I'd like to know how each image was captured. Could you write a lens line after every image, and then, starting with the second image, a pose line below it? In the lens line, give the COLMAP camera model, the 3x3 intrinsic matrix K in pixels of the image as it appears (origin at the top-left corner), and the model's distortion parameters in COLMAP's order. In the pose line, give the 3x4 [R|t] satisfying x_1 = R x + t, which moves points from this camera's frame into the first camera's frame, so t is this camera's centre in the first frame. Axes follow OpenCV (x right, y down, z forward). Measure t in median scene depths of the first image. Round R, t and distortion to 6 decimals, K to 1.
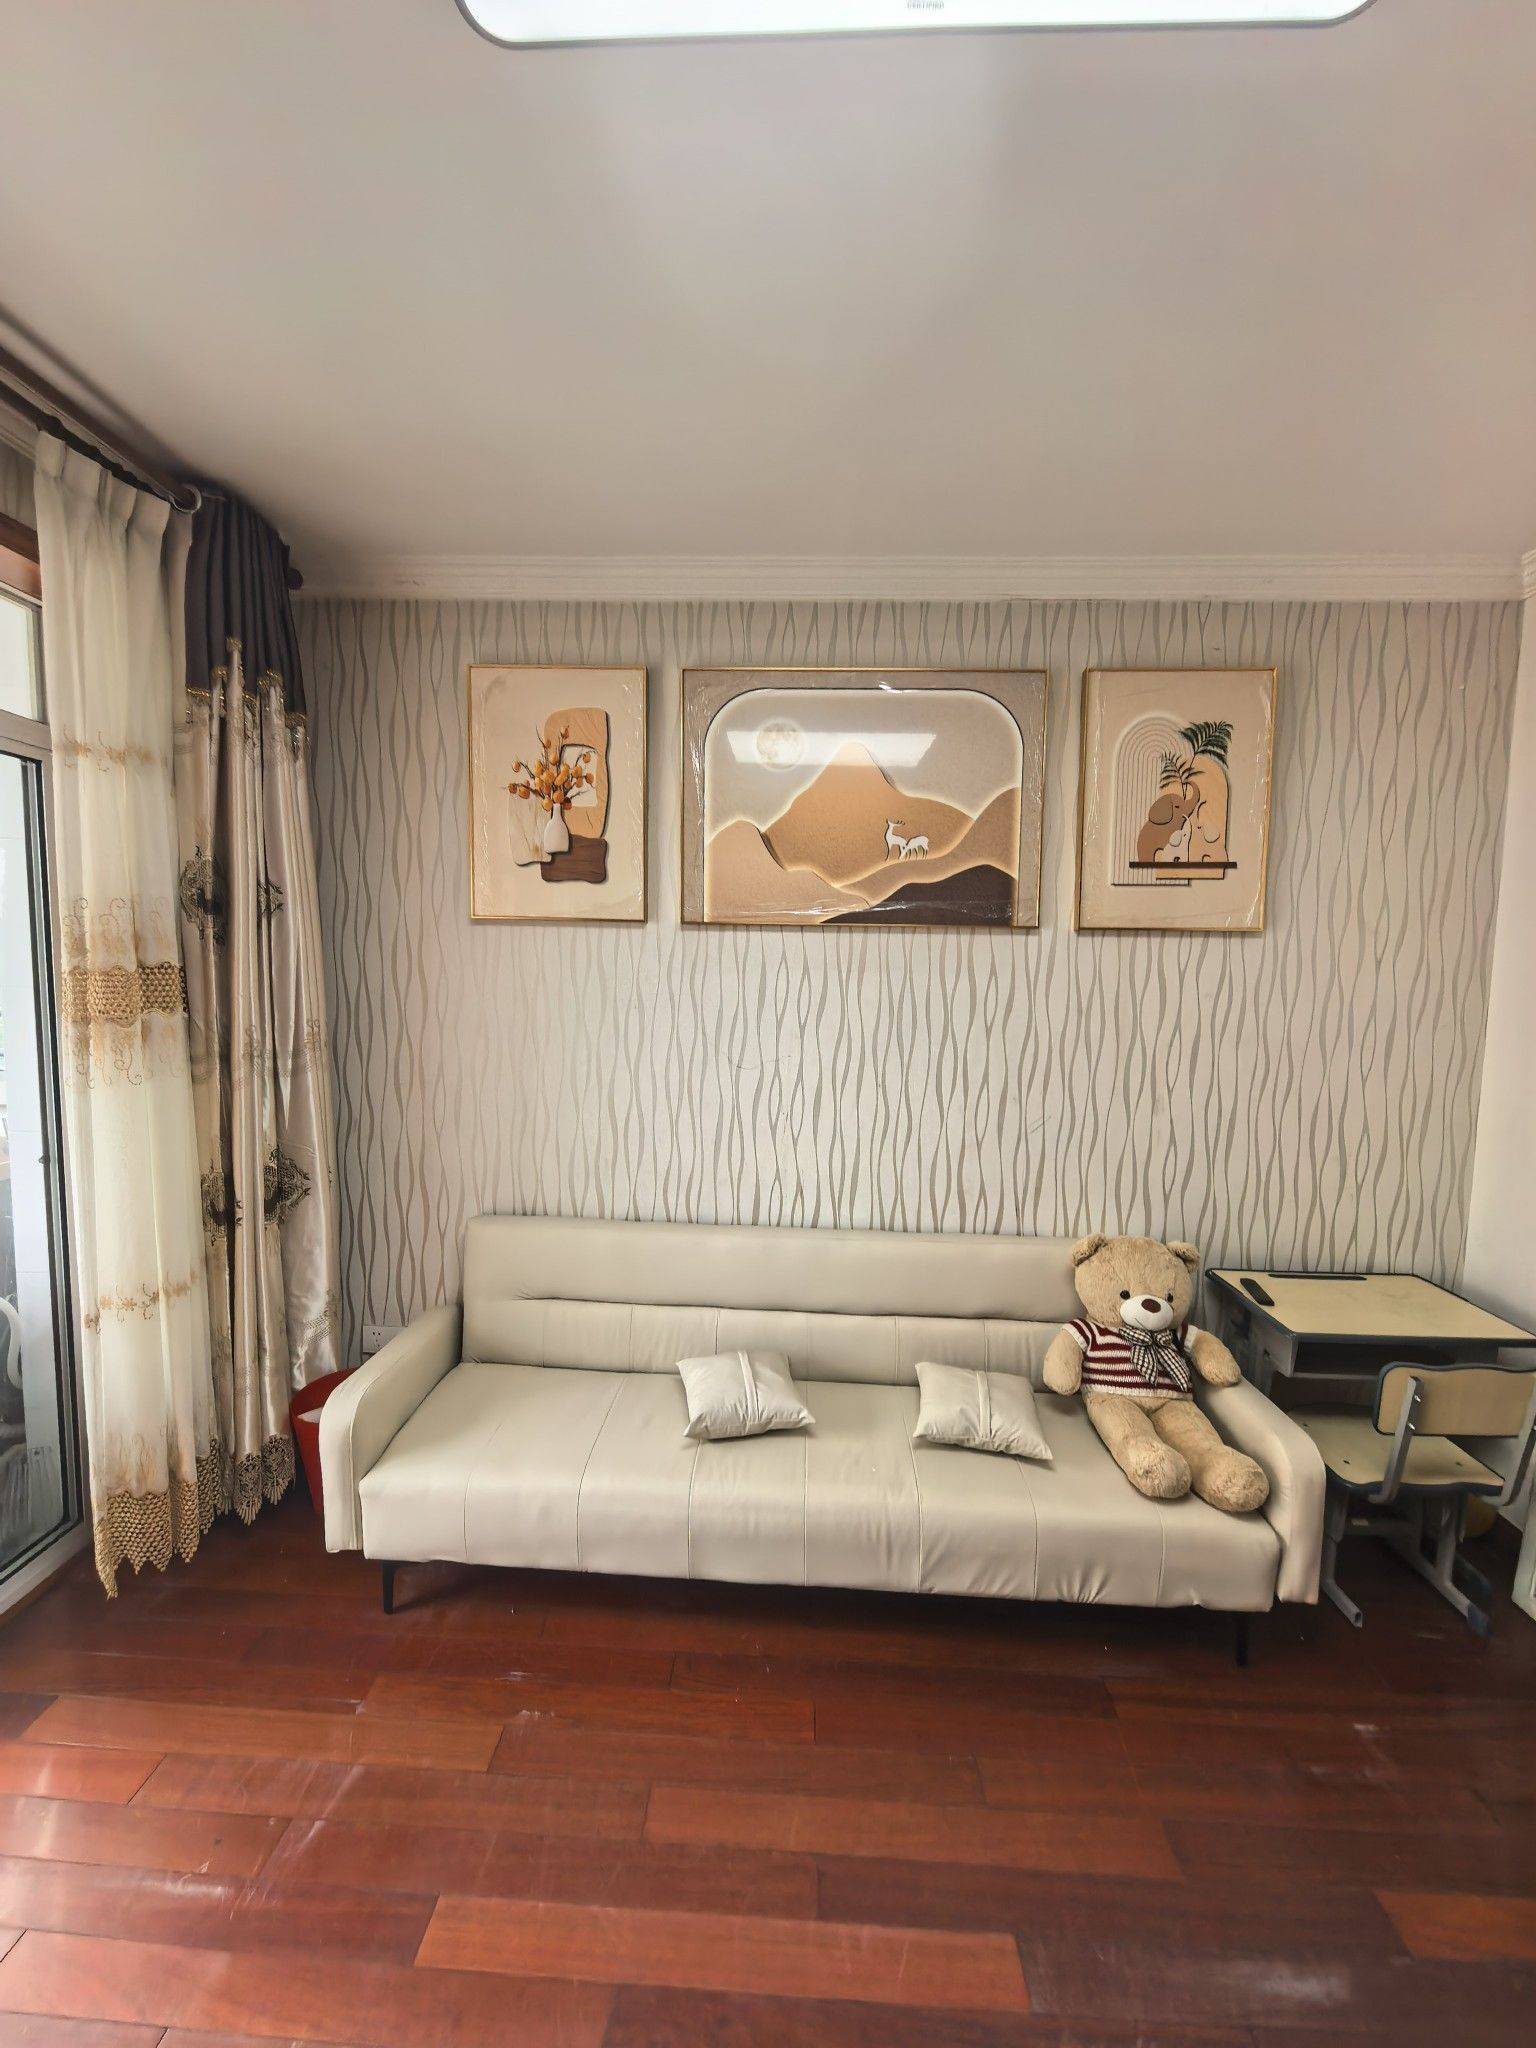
lens RADIAL K [[799.6, 0, 769.7], [0, 799.6, 1027.8], [0, 0, 1]] dist [0.002208, -0.000068]
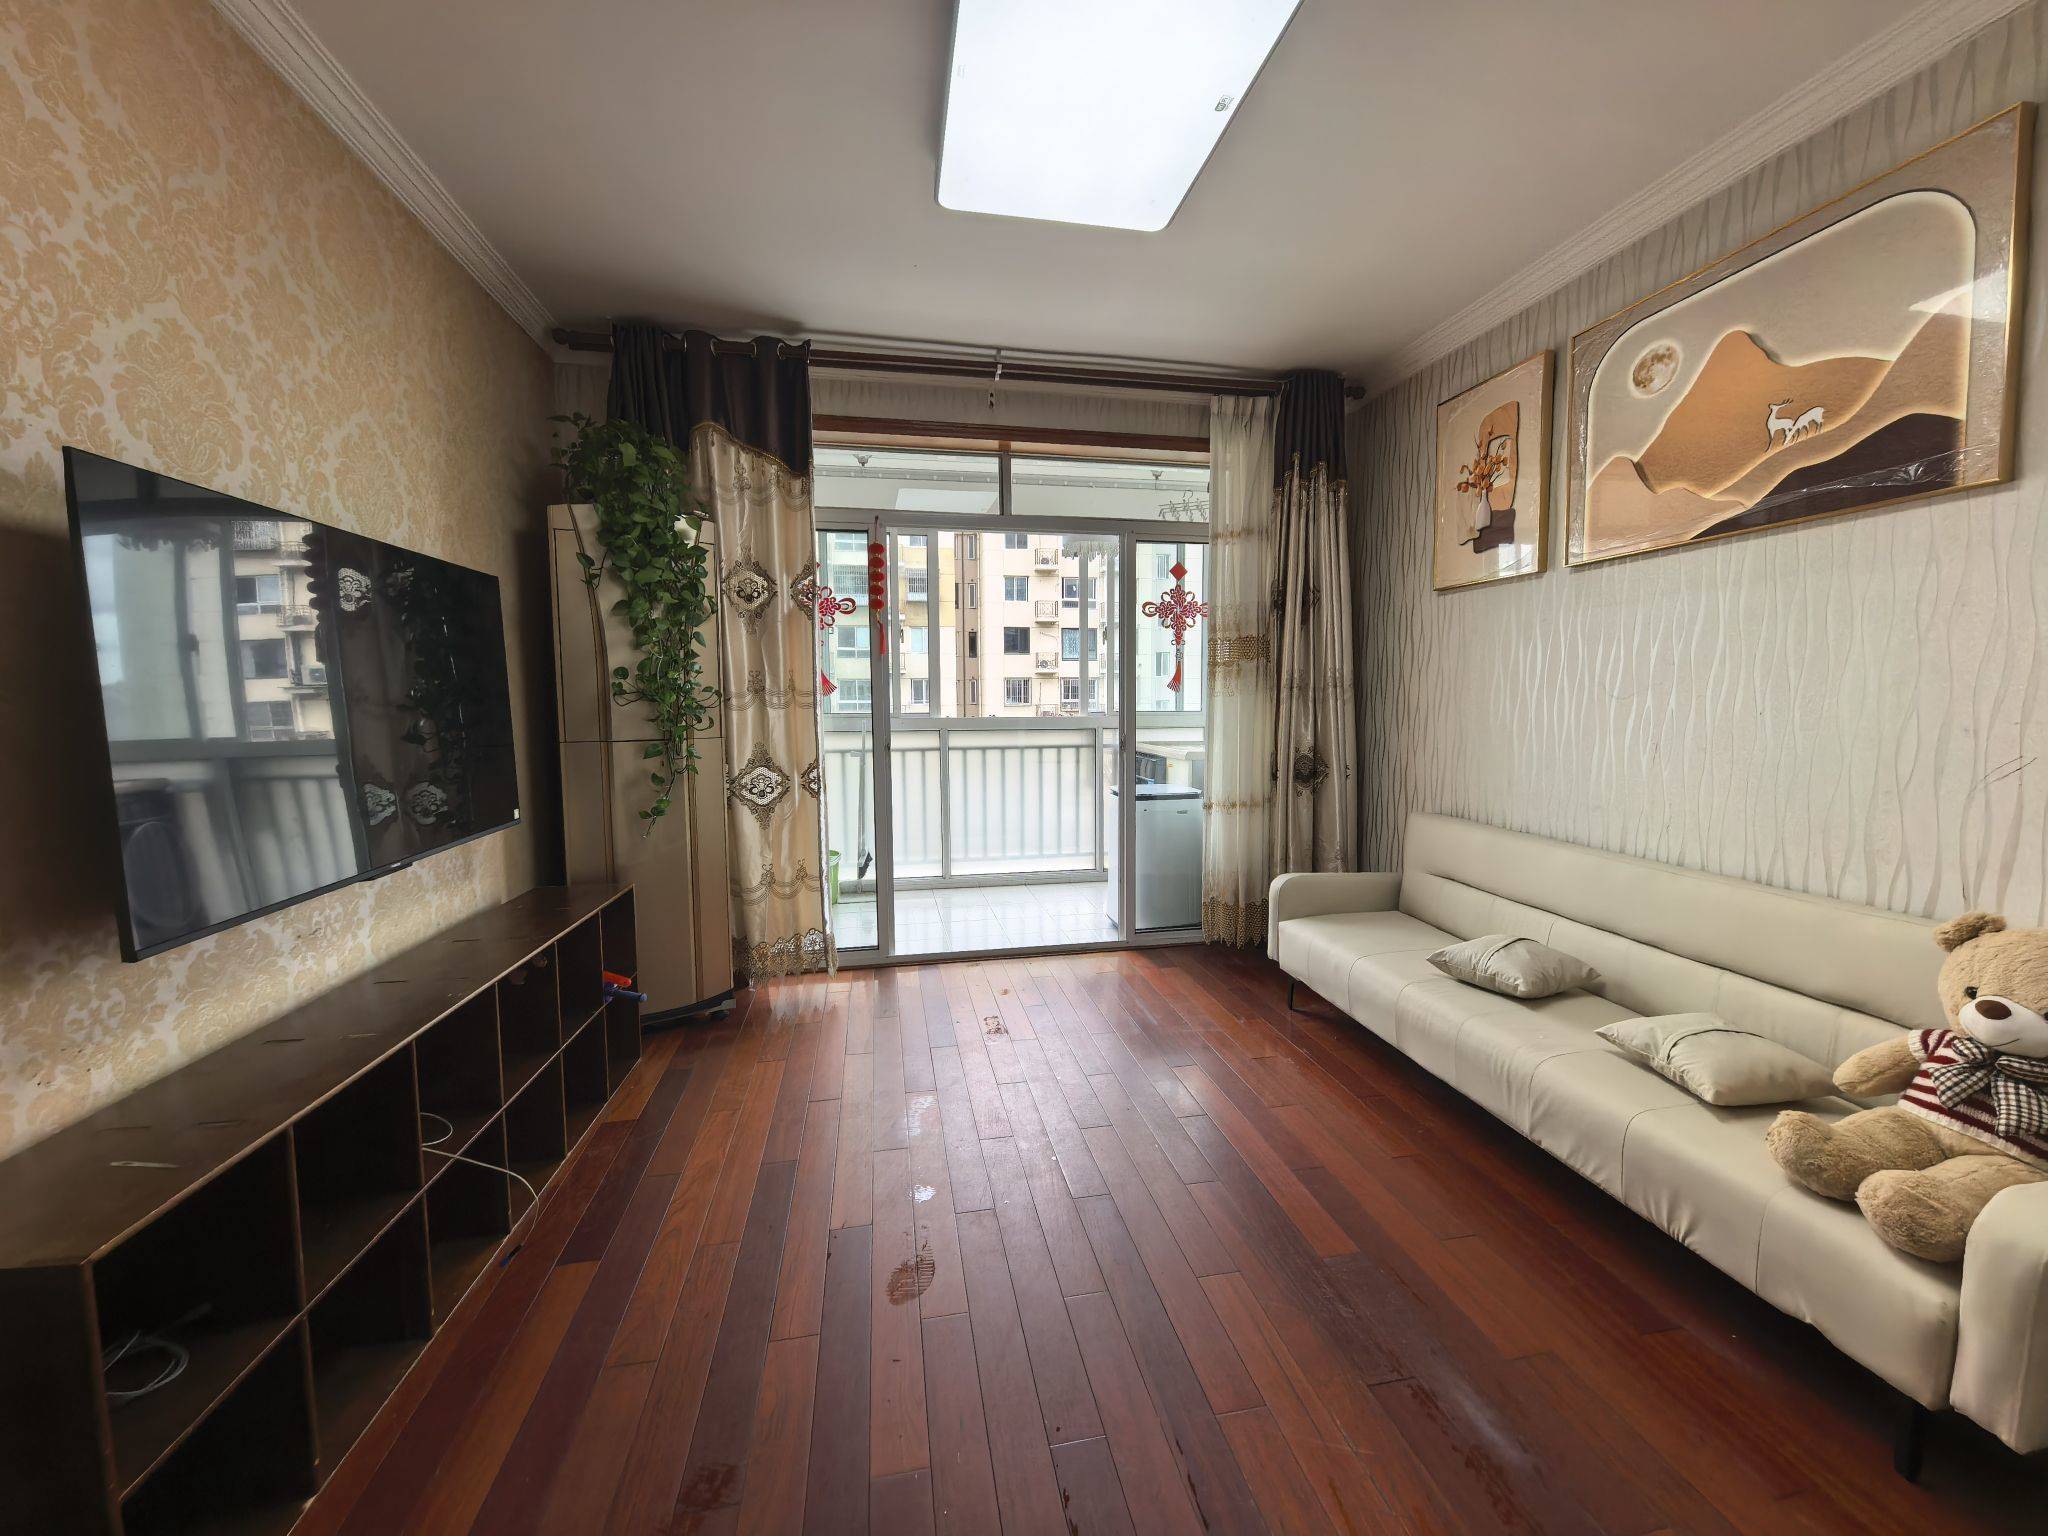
lens RADIAL K [[799.6, 0, 1027.0], [0, 799.6, 762.1], [0, 0, 1]] dist [0.002208, -0.000068]
pose [[0.224814, 0.055971, -0.972793, 0.831677], [-0.068298, 0.996799, 0.041568, 0.147078], [0.972005, 0.057095, 0.227917, 0.035574]]
